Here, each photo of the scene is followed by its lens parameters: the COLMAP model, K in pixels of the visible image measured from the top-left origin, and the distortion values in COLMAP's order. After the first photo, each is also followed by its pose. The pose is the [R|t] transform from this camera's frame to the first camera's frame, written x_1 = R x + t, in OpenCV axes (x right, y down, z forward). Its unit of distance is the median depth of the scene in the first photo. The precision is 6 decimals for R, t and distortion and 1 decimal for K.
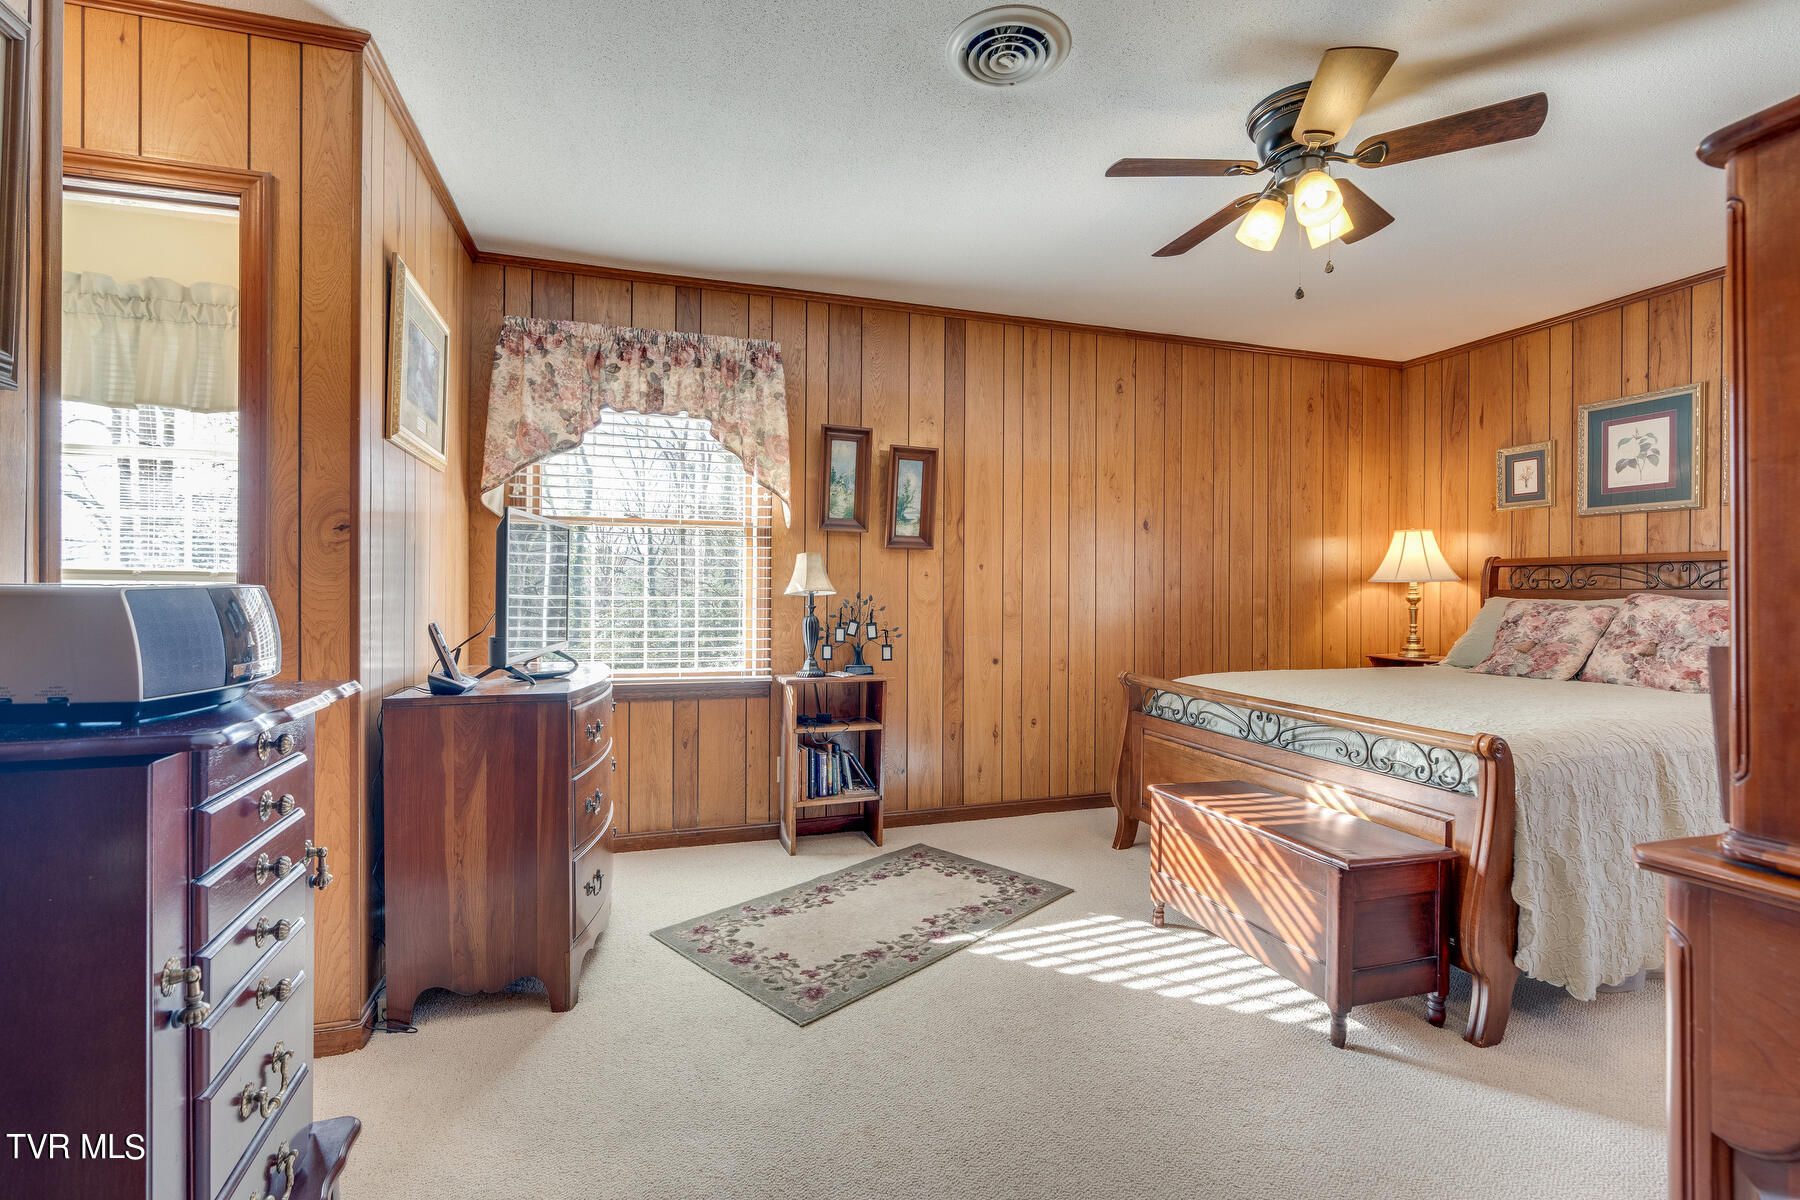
lens RADIAL K [[812.6, 0, 898.4], [0, 812.6, 587.6], [0, 0, 1]] dist [-0.000862, -0.000064]
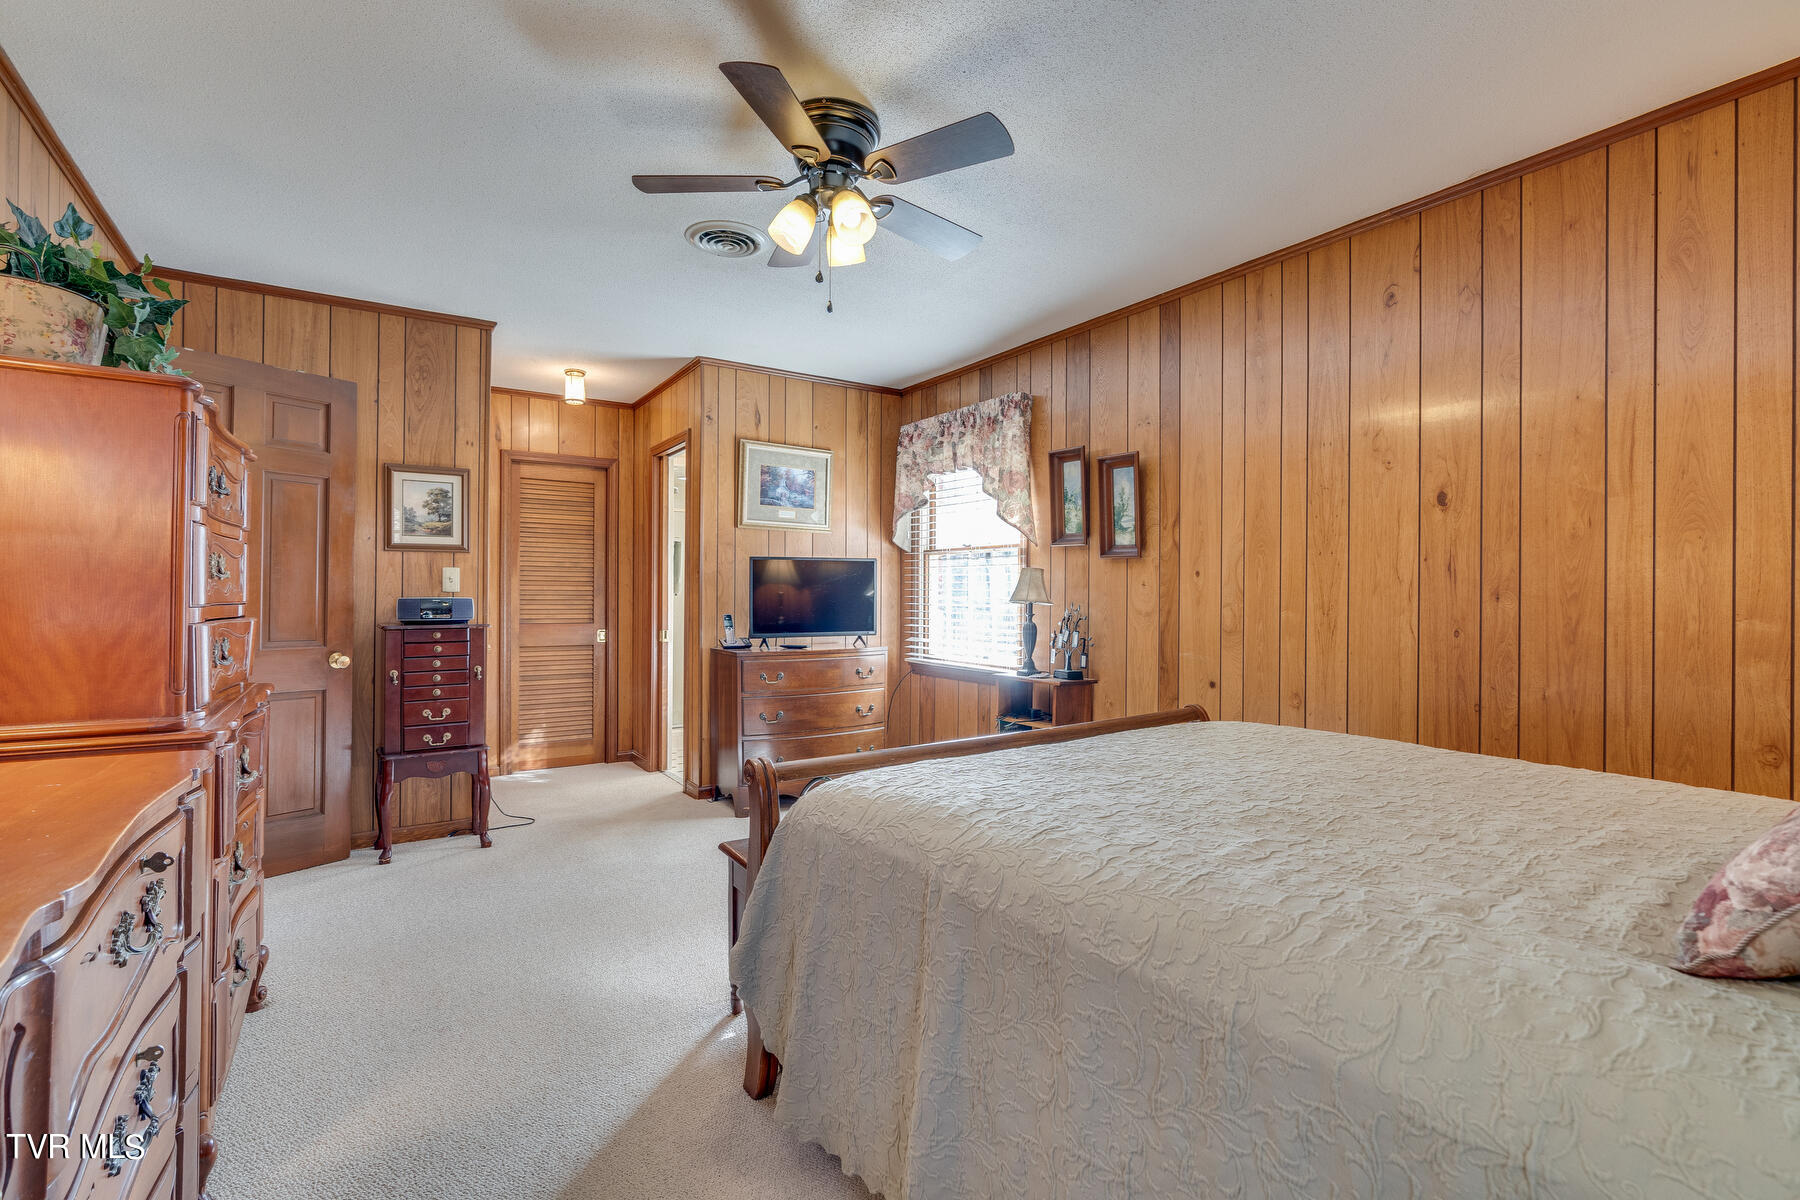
lens RADIAL K [[812.6, 0, 897.0], [0, 812.6, 597.9], [0, 0, 1]] dist [-0.000862, -0.000064]
pose [[0.271055, -0.000931, -0.962563, 0.885759], [-0.003576, 0.999992, -0.001974, 0.003150], [0.962557, 0.003978, 0.271050, 0.473778]]
